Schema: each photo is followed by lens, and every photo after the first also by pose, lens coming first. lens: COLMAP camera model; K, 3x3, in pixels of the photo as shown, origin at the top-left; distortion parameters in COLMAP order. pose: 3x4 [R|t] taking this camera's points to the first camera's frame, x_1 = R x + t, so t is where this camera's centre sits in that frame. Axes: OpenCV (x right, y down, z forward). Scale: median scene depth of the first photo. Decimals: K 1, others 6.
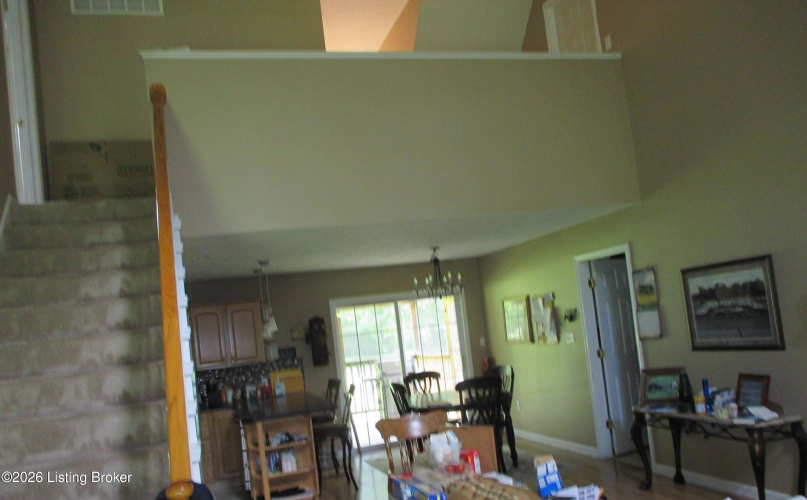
lens RADIAL K [[707.8, 0, 403.5], [0, 707.8, 250.0], [0, 0, 1]] dist [-0.001413, -0.000396]
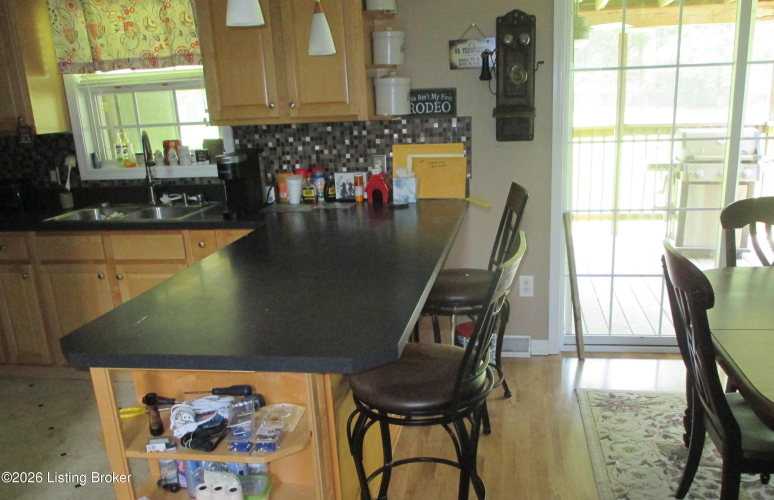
lens RADIAL K [[670.3, 0, 403.5], [0, 670.3, 290.2], [0, 0, 1]] dist [-0.014475, -0.014804]
pose [[0.897106, 0.203017, -0.392409, -0.006166], [-0.016226, 0.902715, 0.429934, 0.078575], [0.441518, -0.379329, 0.813125, 0.639724]]
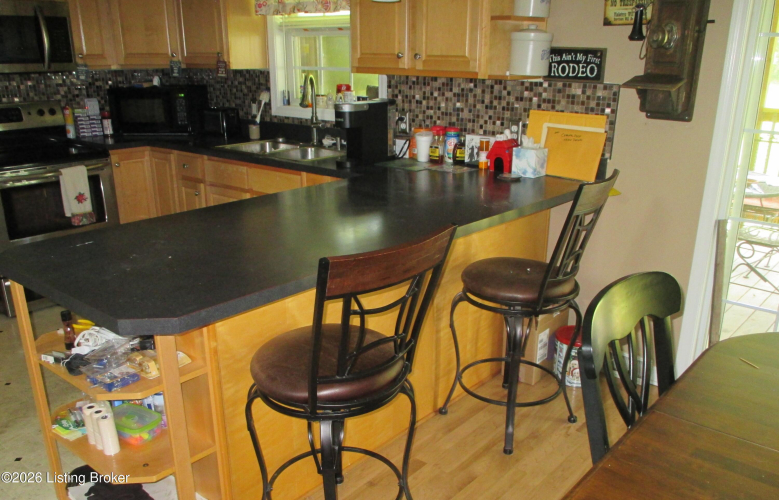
lens RADIAL K [[684.8, 0, 390.2], [0, 684.8, 287.4], [0, 0, 1]] dist [-0.030906, 0.005643]
pose [[0.544628, 0.392760, -0.741026, 0.075921], [0.019010, 0.877557, 0.479096, 0.081162], [0.838462, -0.275016, 0.470476, 0.739982]]
